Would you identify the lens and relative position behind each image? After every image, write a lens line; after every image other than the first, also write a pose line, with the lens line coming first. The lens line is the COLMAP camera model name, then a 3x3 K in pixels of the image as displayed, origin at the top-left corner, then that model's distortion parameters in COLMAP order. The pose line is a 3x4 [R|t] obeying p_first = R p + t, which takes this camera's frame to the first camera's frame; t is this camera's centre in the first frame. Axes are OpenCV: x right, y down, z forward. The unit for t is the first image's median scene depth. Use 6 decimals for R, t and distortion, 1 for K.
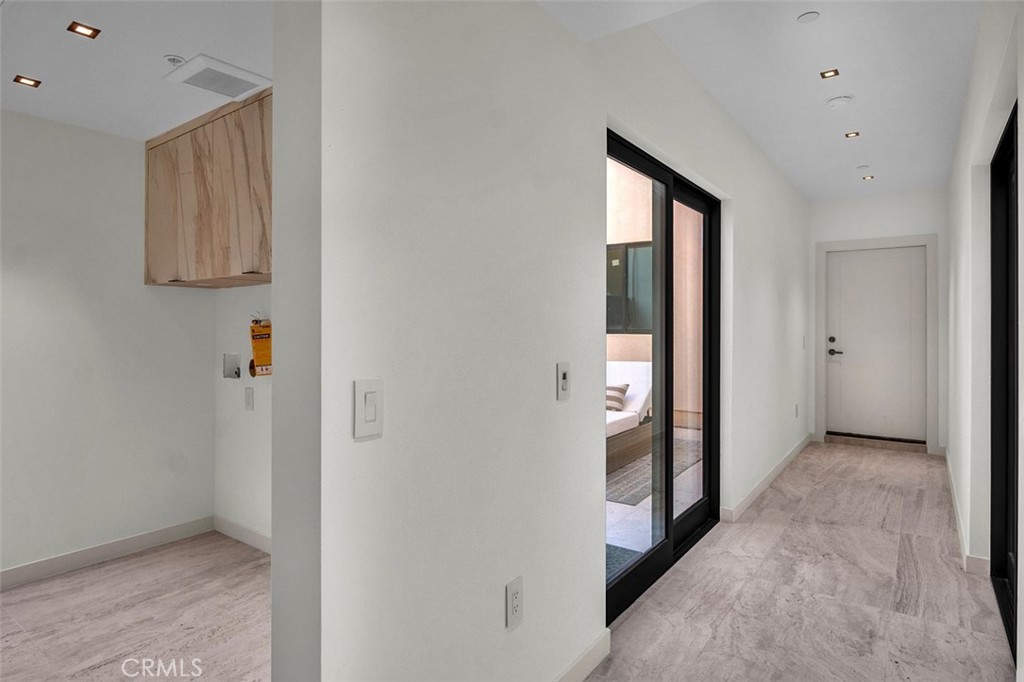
lens RADIAL K [[552.0, 0, 519.2], [0, 552.0, 327.9], [0, 0, 1]] dist [-0.015702, -0.002177]
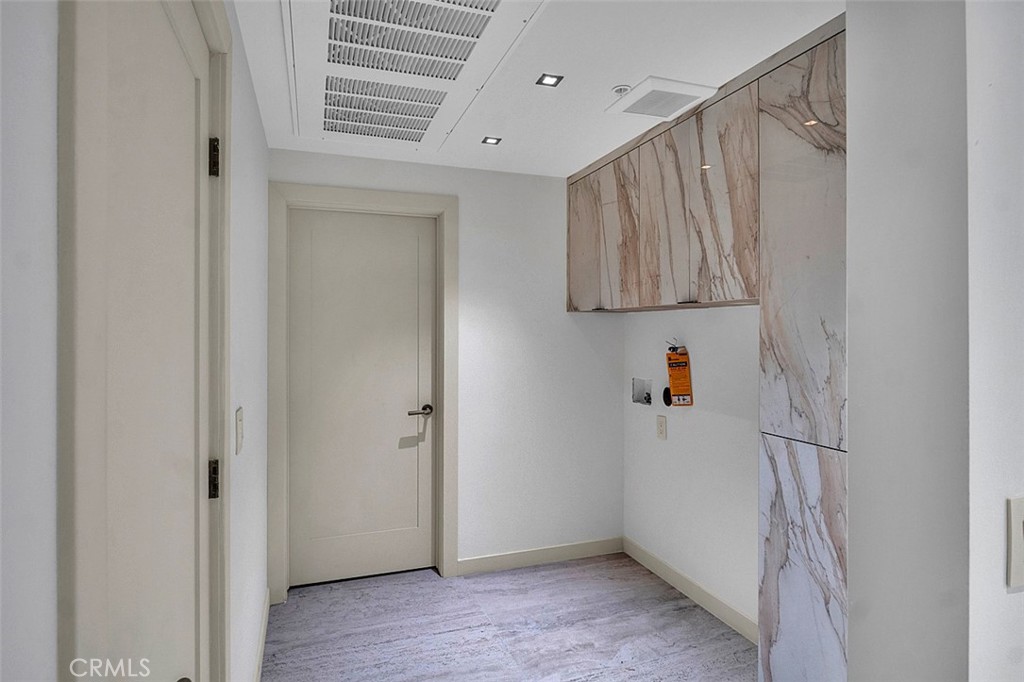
lens RADIAL K [[552.0, 0, 512.2], [0, 552.0, 336.8], [0, 0, 1]] dist [-0.015702, -0.002177]
pose [[0.821324, 0.003490, -0.570452, -0.180843], [0.000302, 0.999978, 0.006552, -0.043552], [0.570462, -0.005554, 0.821305, 0.061081]]
